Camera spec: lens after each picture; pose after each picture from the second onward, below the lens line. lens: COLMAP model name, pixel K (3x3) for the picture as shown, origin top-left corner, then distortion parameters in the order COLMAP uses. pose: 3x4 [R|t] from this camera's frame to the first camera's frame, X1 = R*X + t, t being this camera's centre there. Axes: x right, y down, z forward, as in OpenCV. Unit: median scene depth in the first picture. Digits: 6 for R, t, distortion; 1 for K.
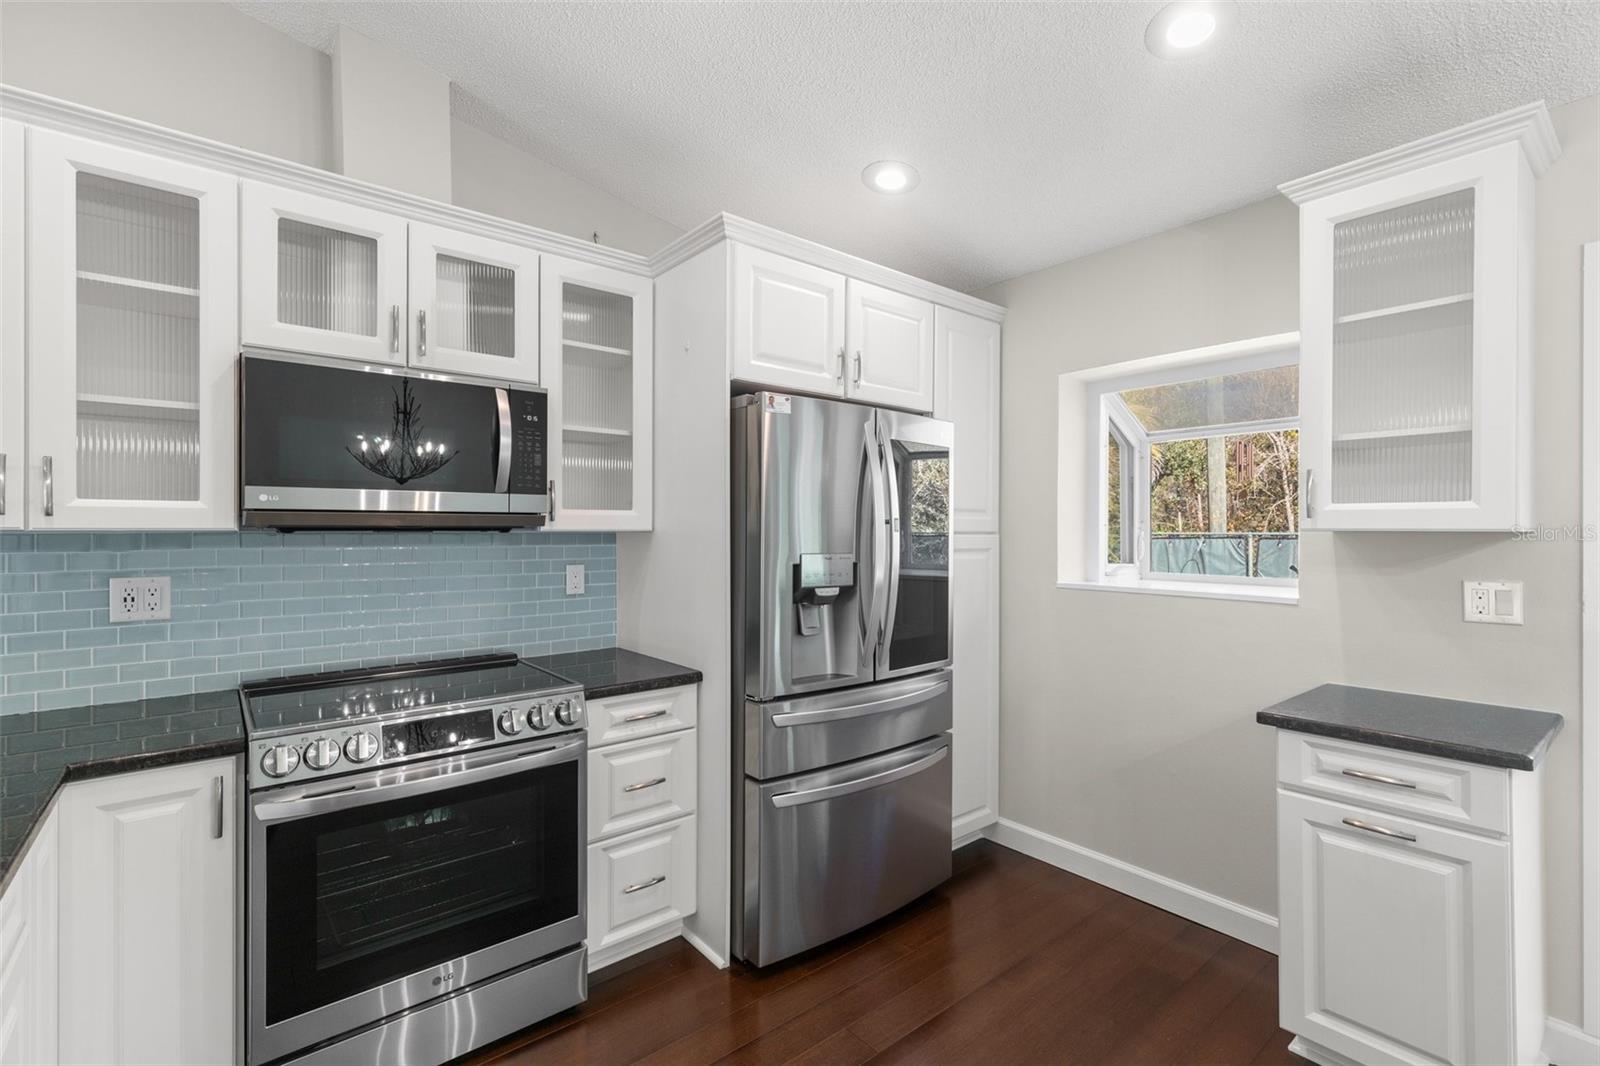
lens RADIAL K [[716.7, 0, 801.0], [0, 716.7, 531.9], [0, 0, 1]] dist [0.008113, -0.001703]
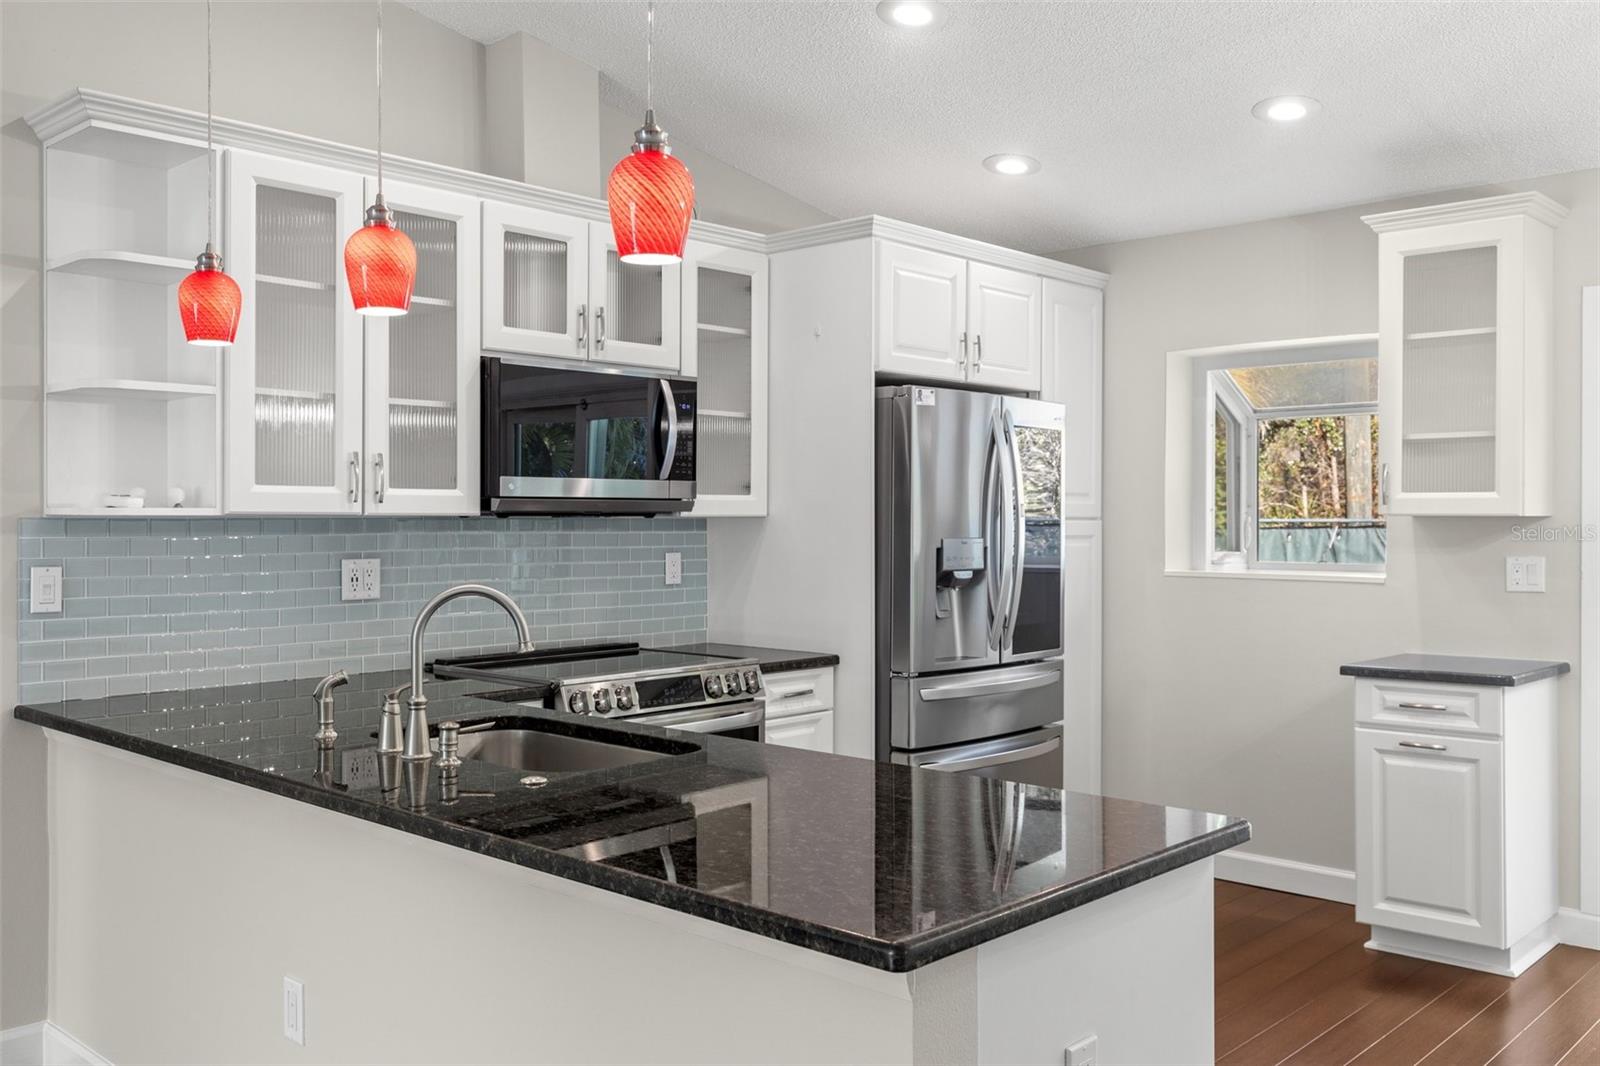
lens RADIAL K [[1375.9, 0, 796.0], [0, 1375.9, 524.3], [0, 0, 1]] dist [0.007498, 0.000149]
pose [[0.991883, -0.001145, 0.127150, -0.467122], [0.000712, 0.999994, 0.003455, 0.003580], [-0.127154, -0.003337, 0.991877, -0.972239]]
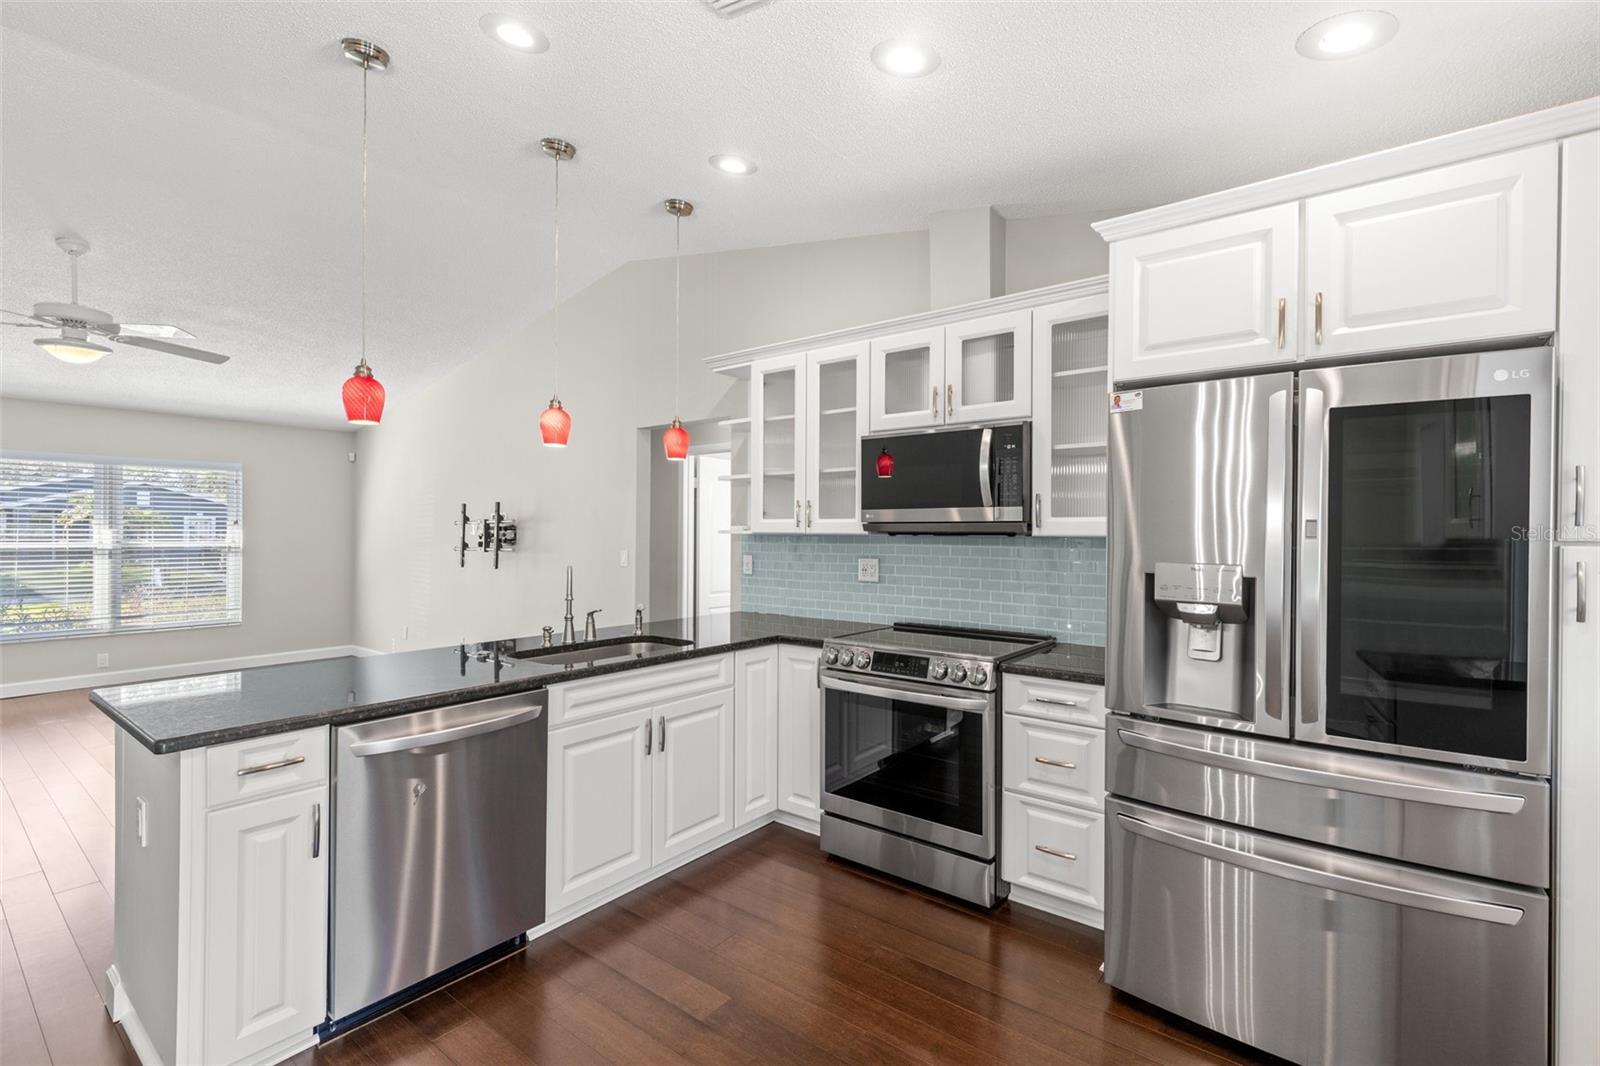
lens RADIAL K [[716.7, 0, 800.1], [0, 716.7, 533.6], [0, 0, 1]] dist [0.008113, -0.001703]
pose [[0.211421, 0.001078, -0.977394, 0.780920], [-0.006357, 0.999980, -0.000272, -0.001773], [0.977374, 0.006270, 0.211424, 0.368058]]
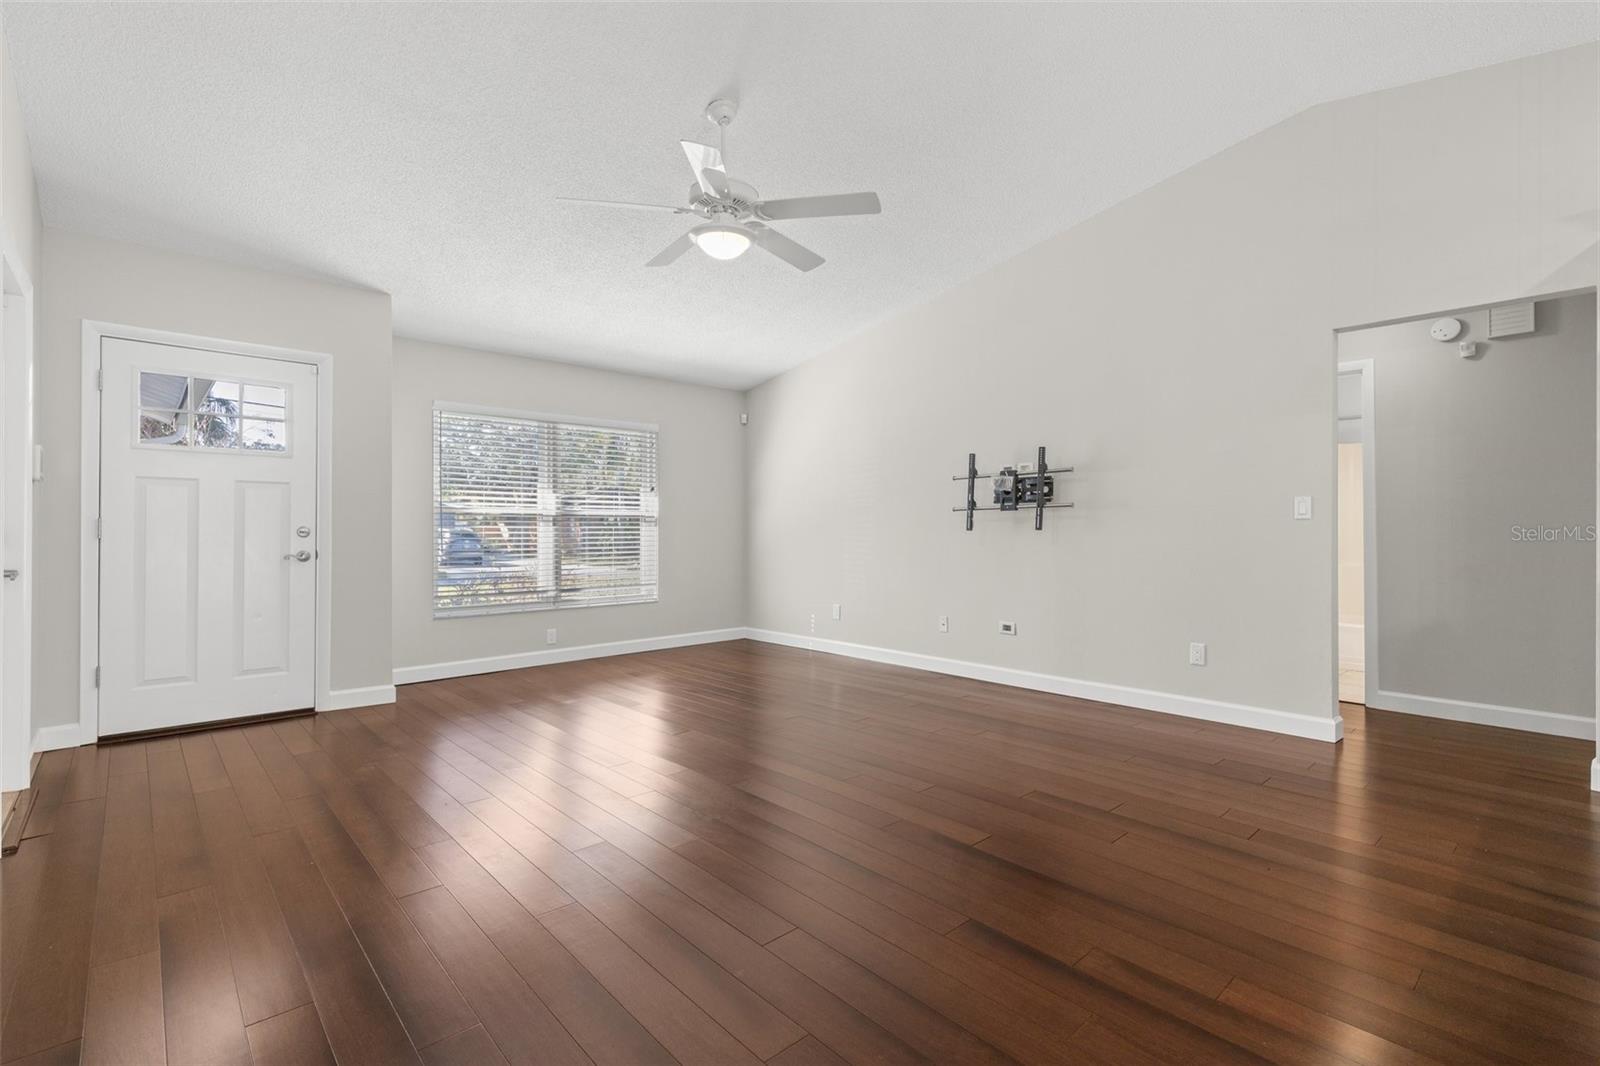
lens RADIAL K [[716.7, 0, 802.8], [0, 716.7, 528.4], [0, 0, 1]] dist [0.008113, -0.001703]
pose [[0.052918, -0.000960, -0.998598, 0.076551], [-0.000222, 1.000000, -0.000973, 0.124872], [0.998599, 0.000273, 0.052917, -0.928268]]
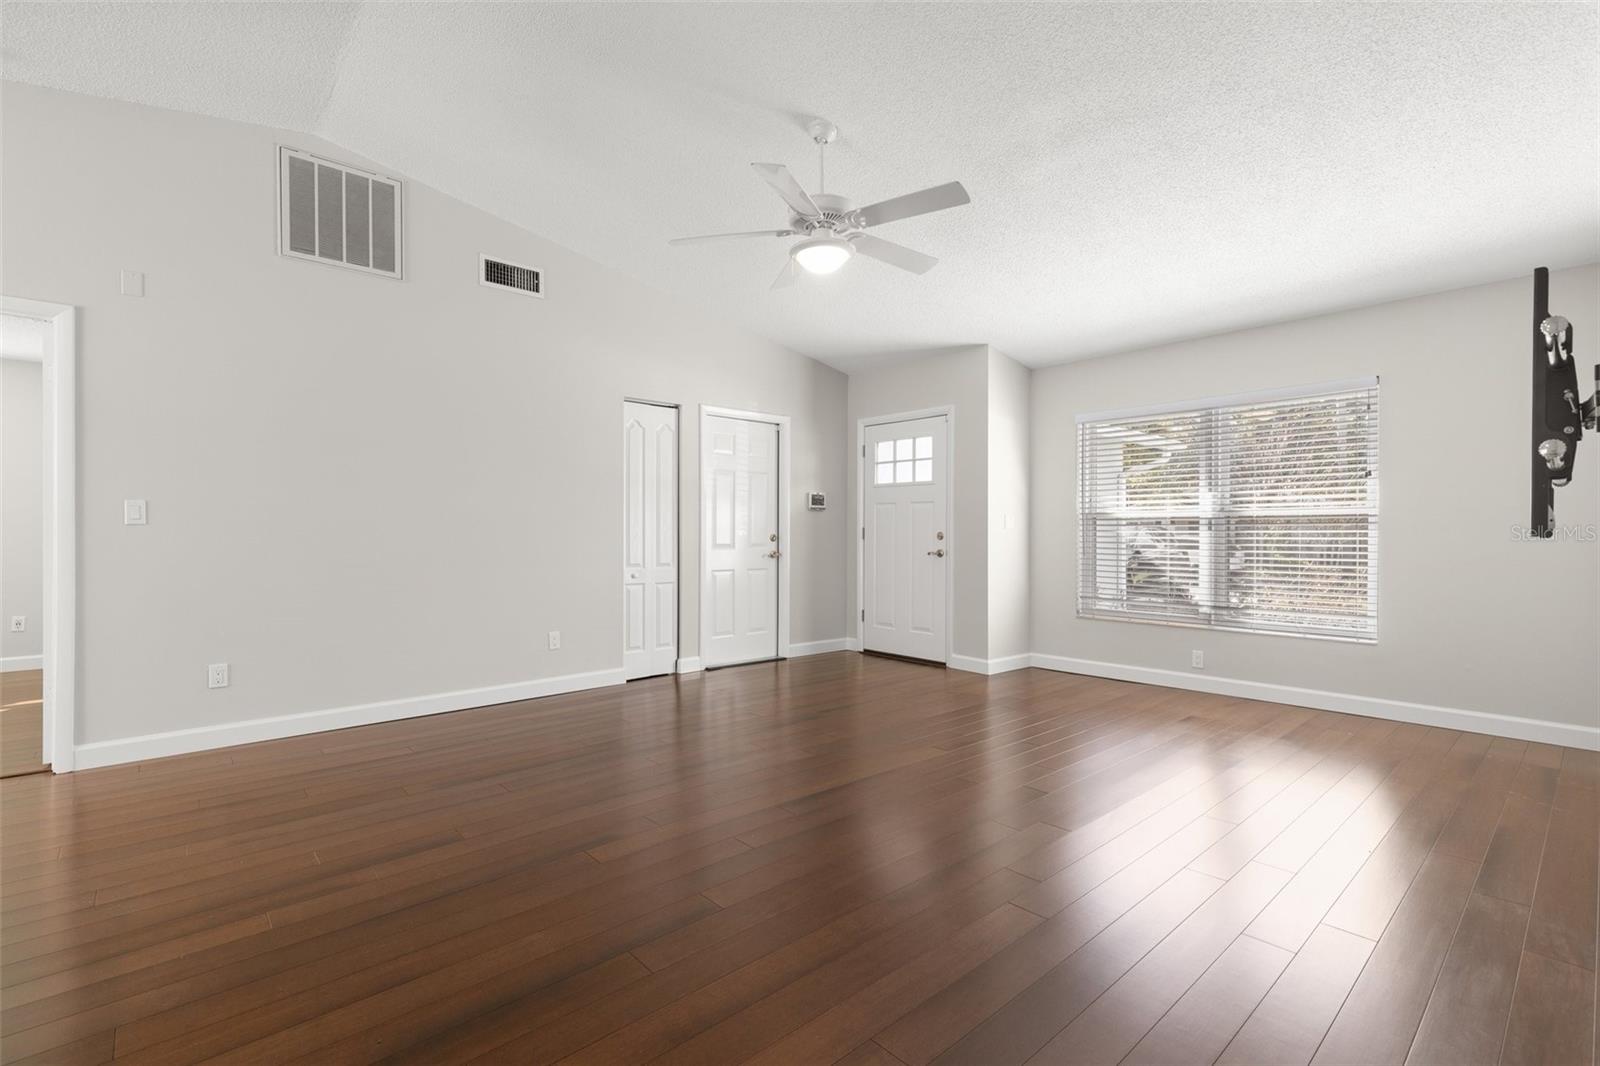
lens RADIAL K [[716.7, 0, 811.5], [0, 716.7, 530.4], [0, 0, 1]] dist [0.008113, -0.001703]
pose [[-0.998827, -0.000773, -0.048410, -1.250787], [-0.000539, 0.999988, -0.004849, 0.125546], [0.048414, -0.004818, -0.998816, 0.456739]]
